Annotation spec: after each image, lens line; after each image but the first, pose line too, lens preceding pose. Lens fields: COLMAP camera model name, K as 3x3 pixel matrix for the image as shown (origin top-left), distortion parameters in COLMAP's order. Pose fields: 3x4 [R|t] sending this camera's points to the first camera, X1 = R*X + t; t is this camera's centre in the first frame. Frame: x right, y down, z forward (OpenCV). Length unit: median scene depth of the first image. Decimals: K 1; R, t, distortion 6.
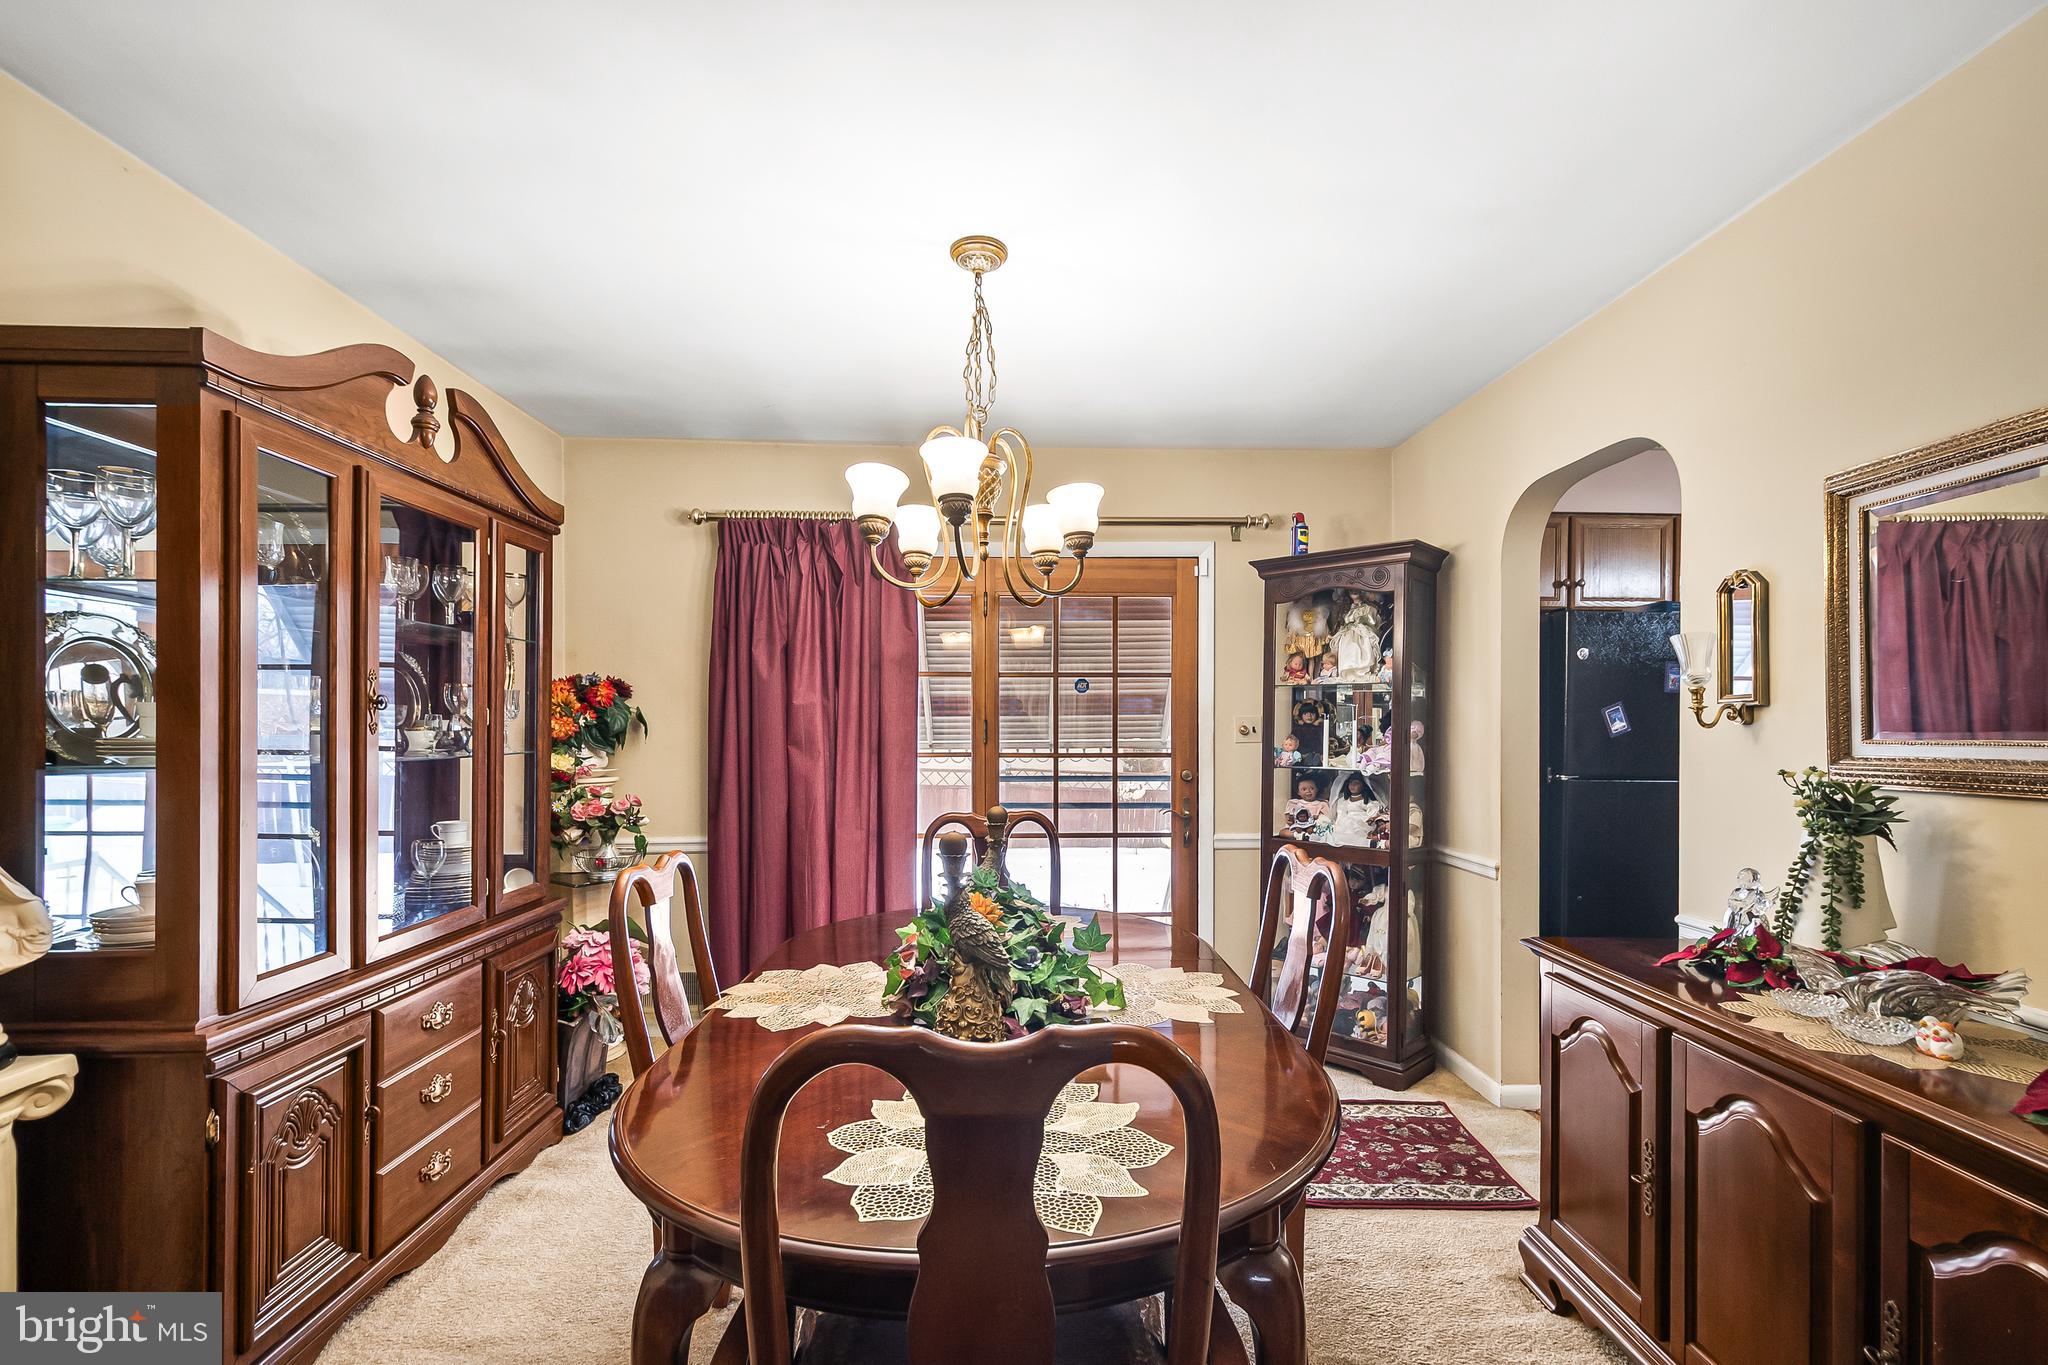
lens RADIAL K [[900.4, 0, 1033.1], [0, 900.4, 724.5], [0, 0, 1]] dist [0.003920, 0.000676]
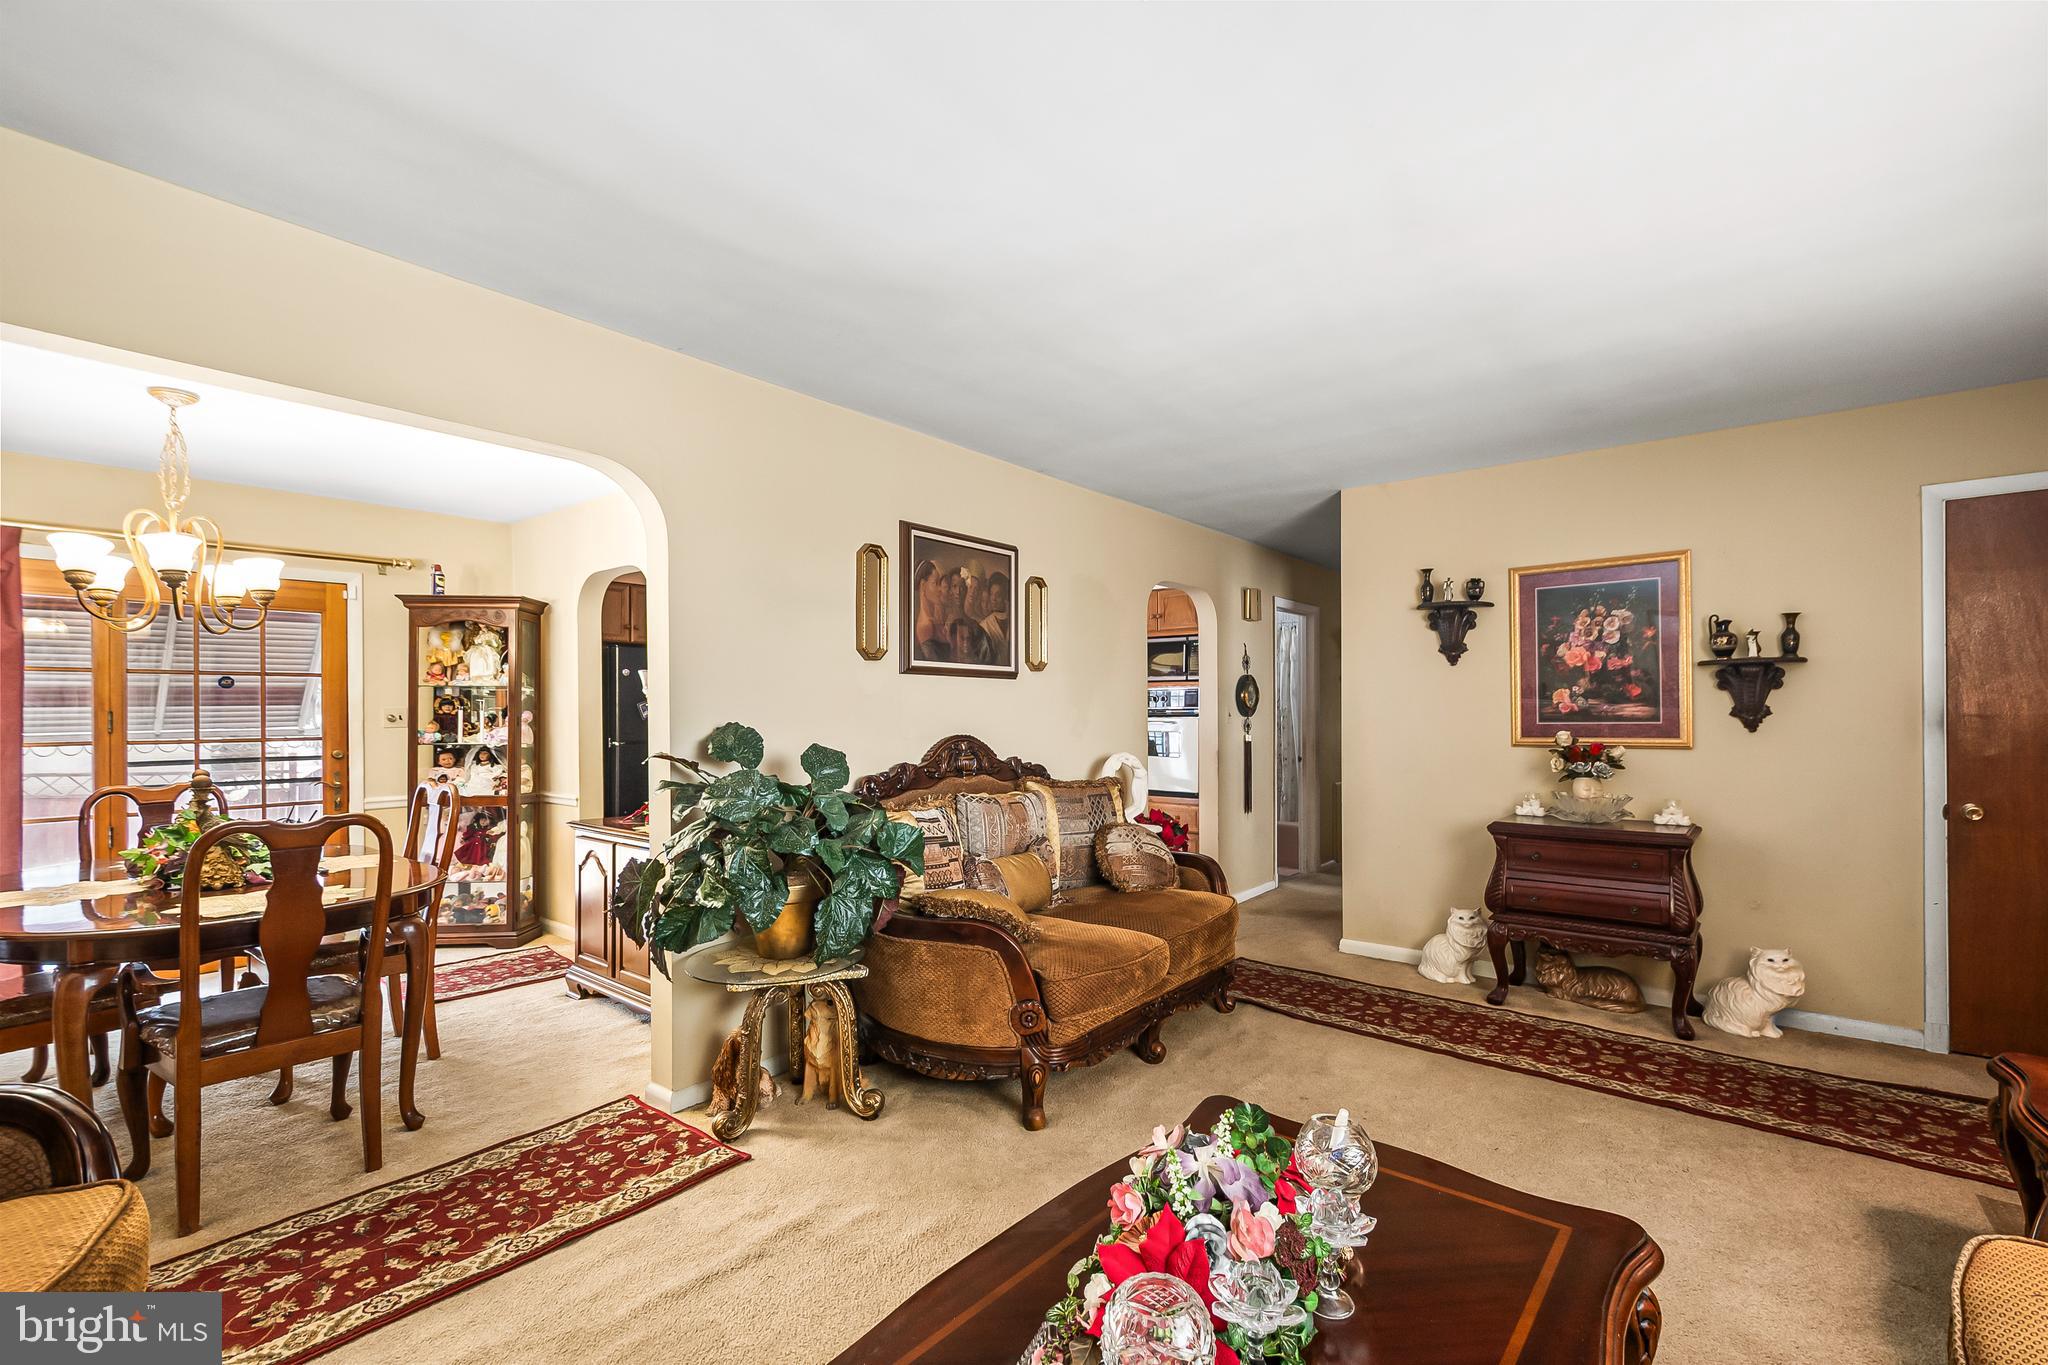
lens RADIAL K [[900.4, 0, 1042.6], [0, 900.4, 715.0], [0, 0, 1]] dist [0.003920, 0.000676]
pose [[0.650755, -0.007499, 0.759251, -0.164519], [0.004862, 0.999972, 0.005709, -0.001264], [-0.759272, -0.000023, 0.650773, -0.646892]]
